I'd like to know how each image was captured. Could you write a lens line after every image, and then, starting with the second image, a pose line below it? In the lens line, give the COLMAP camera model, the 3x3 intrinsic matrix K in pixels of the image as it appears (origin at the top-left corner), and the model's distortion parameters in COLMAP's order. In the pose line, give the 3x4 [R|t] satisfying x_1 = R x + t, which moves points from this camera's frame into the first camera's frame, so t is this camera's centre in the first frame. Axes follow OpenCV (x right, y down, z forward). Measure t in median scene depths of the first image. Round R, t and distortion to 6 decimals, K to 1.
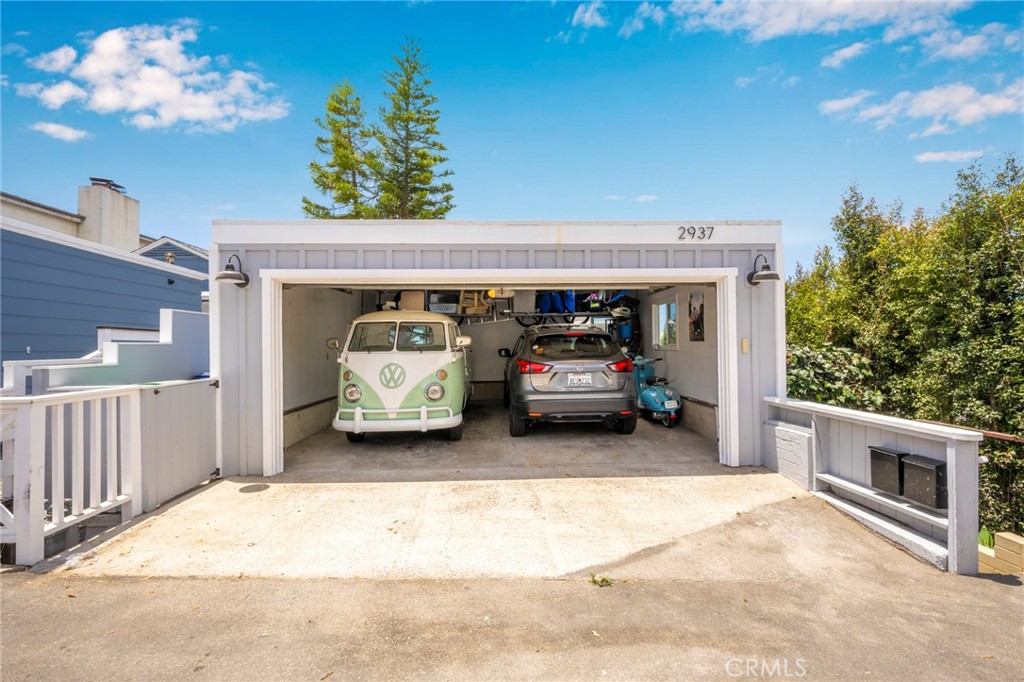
lens RADIAL K [[438.9, 0, 556.8], [0, 438.9, 329.5], [0, 0, 1]] dist [0.009378, 0.000027]
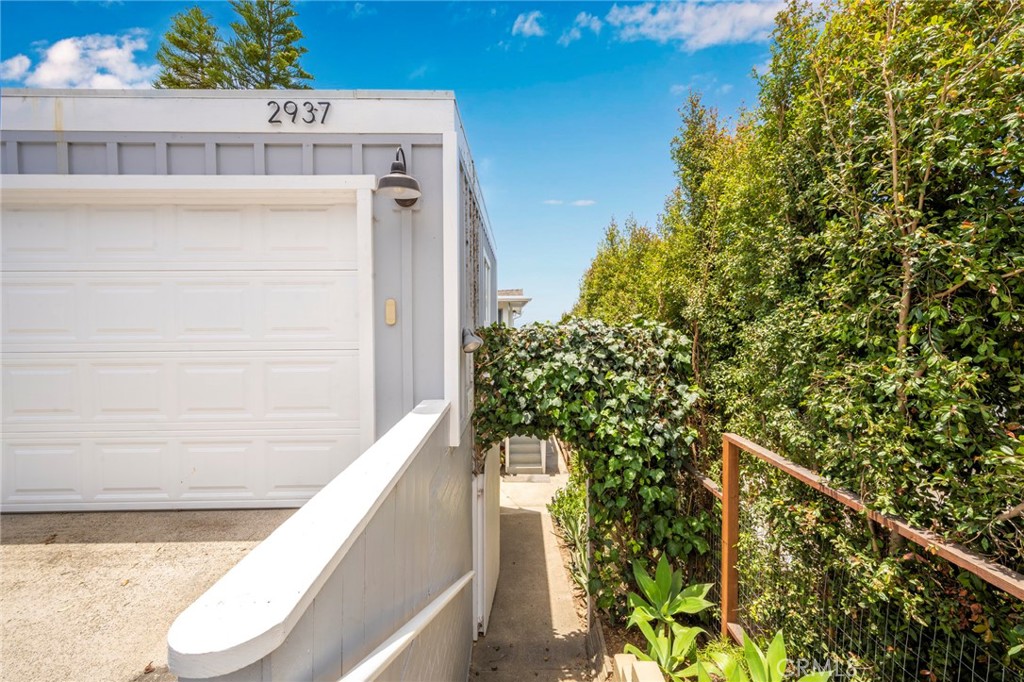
lens RADIAL K [[430.3, 0, 533.8], [0, 430.3, 319.0], [0, 0, 1]] dist [0.005257, 0.004198]
pose [[0.999682, 0.006596, -0.024327, 0.794345], [-0.006108, 0.999780, 0.020065, 0.042085], [0.024454, -0.019910, 0.999503, 0.542760]]
